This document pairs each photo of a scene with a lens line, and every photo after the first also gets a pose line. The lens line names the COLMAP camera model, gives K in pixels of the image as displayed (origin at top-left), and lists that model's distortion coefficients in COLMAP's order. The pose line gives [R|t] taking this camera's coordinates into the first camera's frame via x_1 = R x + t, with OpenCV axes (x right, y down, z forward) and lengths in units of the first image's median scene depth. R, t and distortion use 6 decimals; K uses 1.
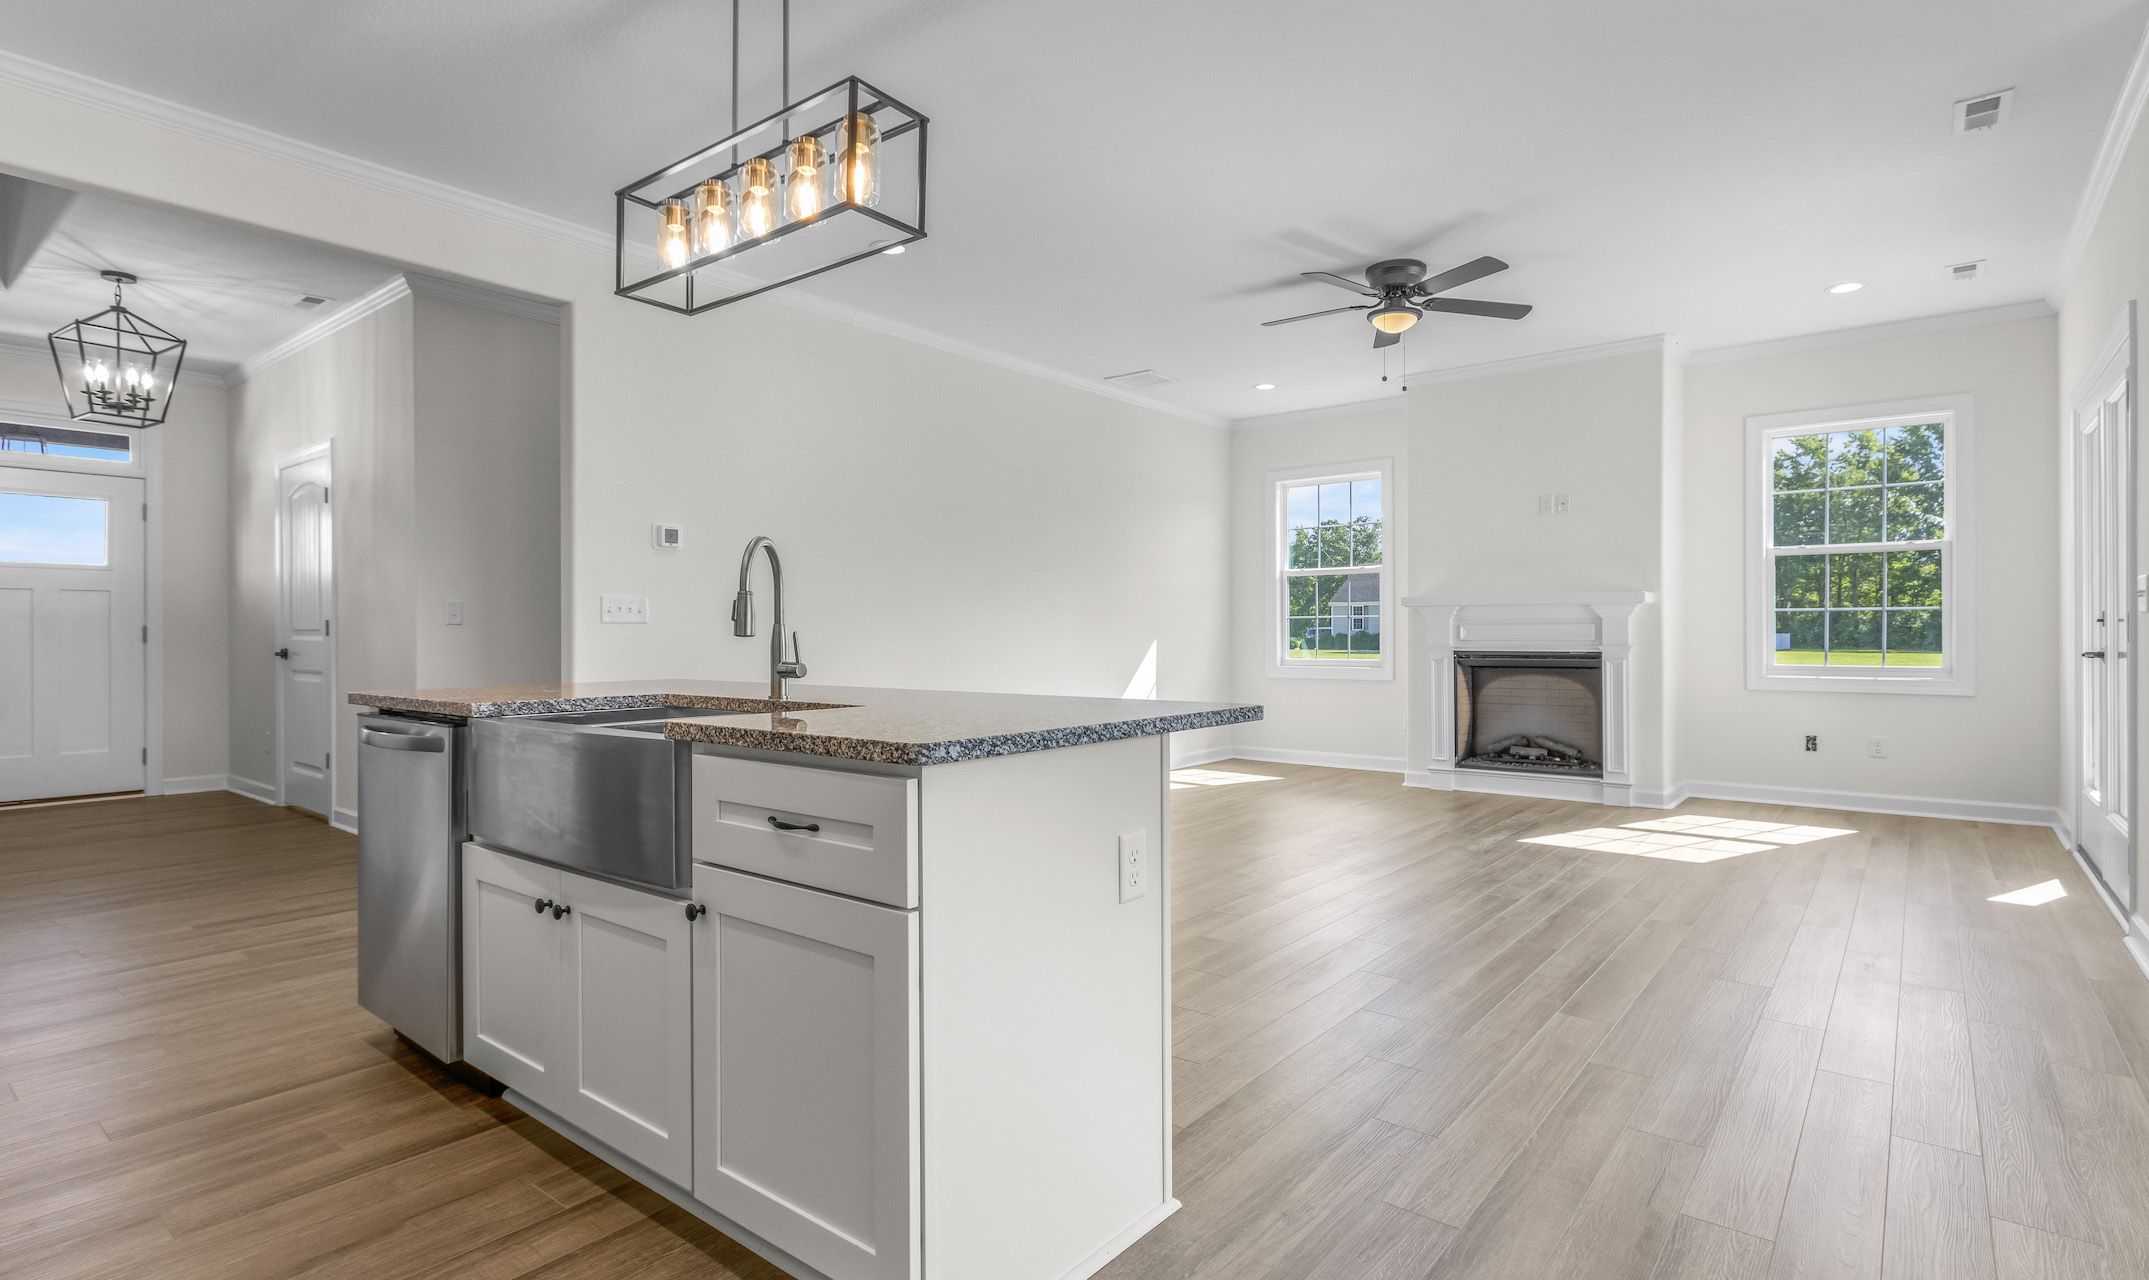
lens RADIAL K [[1046.4, 0, 1069.6], [0, 1046.4, 631.0], [0, 0, 1]] dist [0.004311, -0.001141]
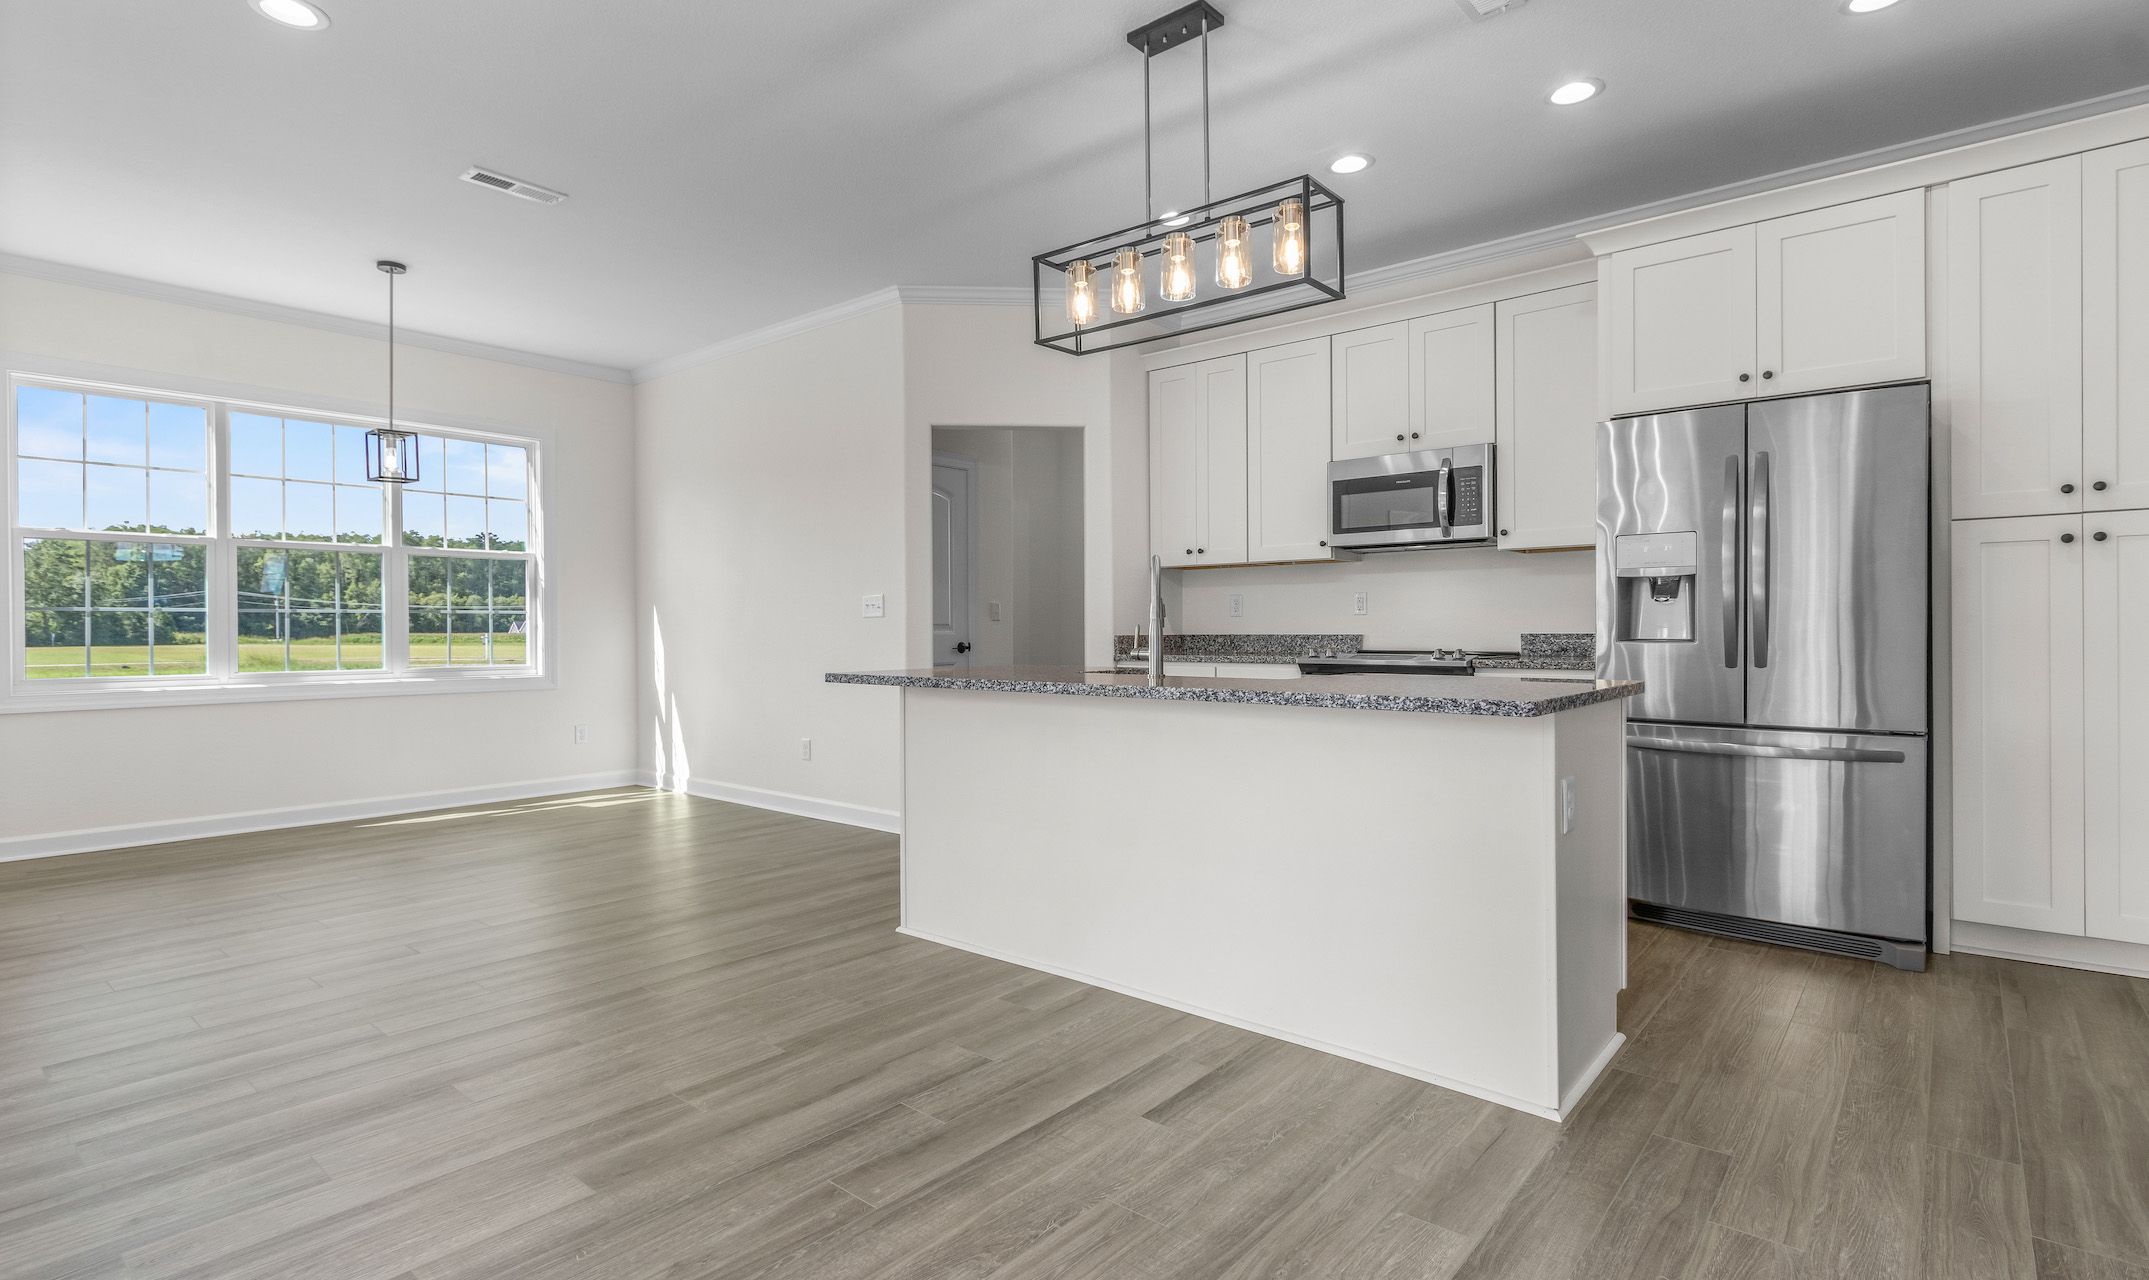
lens RADIAL K [[1042.4, 0, 1067.7], [0, 1042.4, 632.9], [0, 0, 1]] dist [0.001960, -0.000274]
pose [[-0.999710, 0.009677, 0.022043, -0.101649], [0.009737, 0.999949, 0.002640, 0.003417], [-0.022016, 0.002854, -0.999754, 1.157614]]
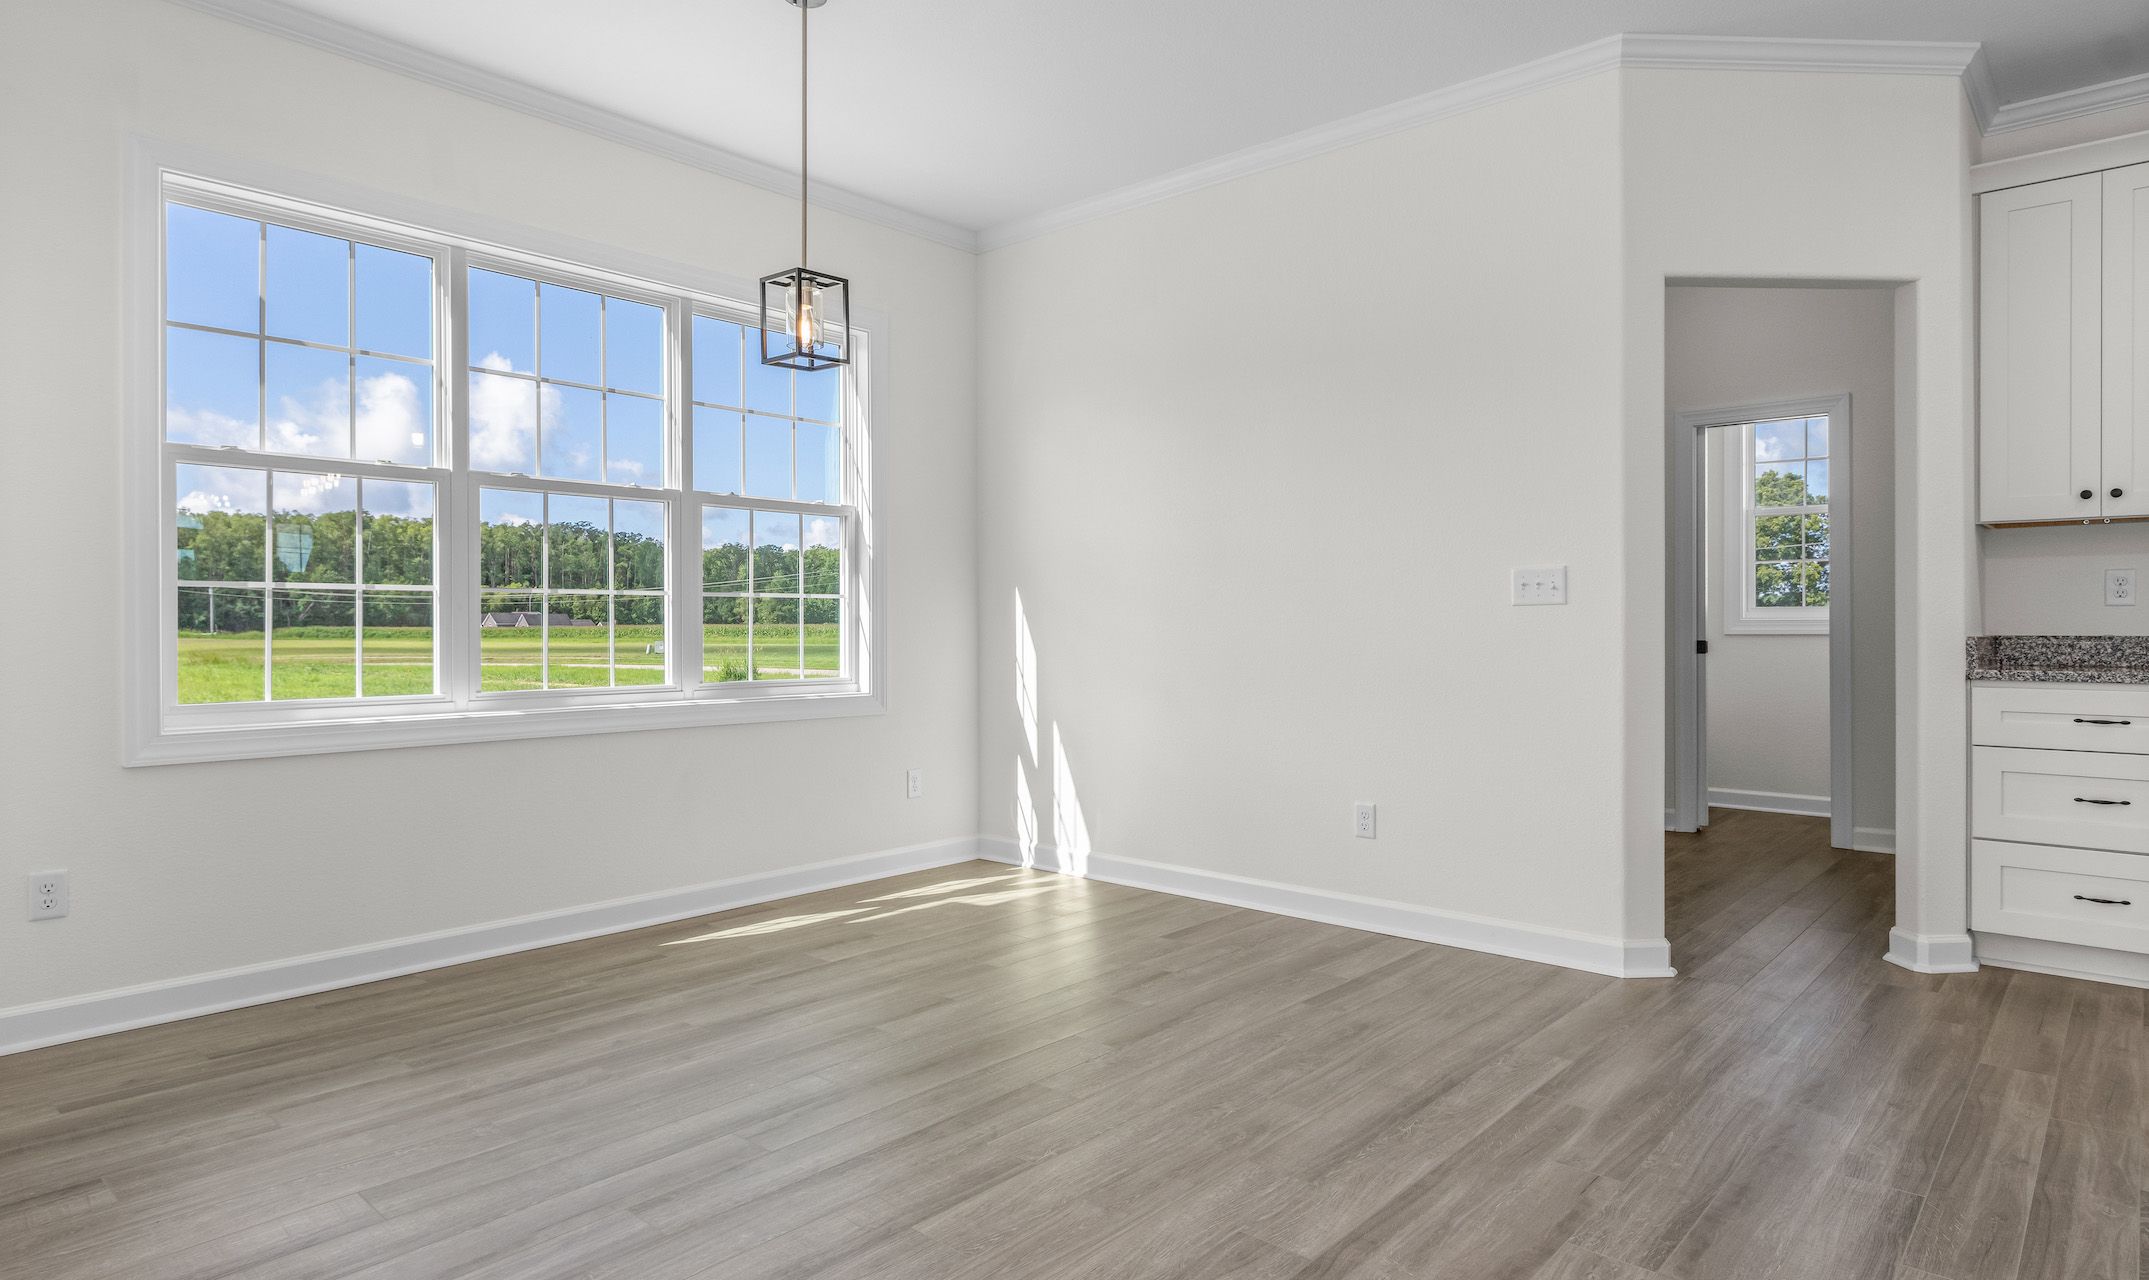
lens RADIAL K [[1204.6, 0, 1067.9], [0, 1204.6, 625.6], [0, 0, 1]] dist [0.002361, 0.000608]
pose [[-0.998729, 0.005909, 0.050057, 0.407948], [0.005891, 0.999983, -0.000502, -0.000692], [-0.050059, -0.000207, -0.998746, 0.814121]]
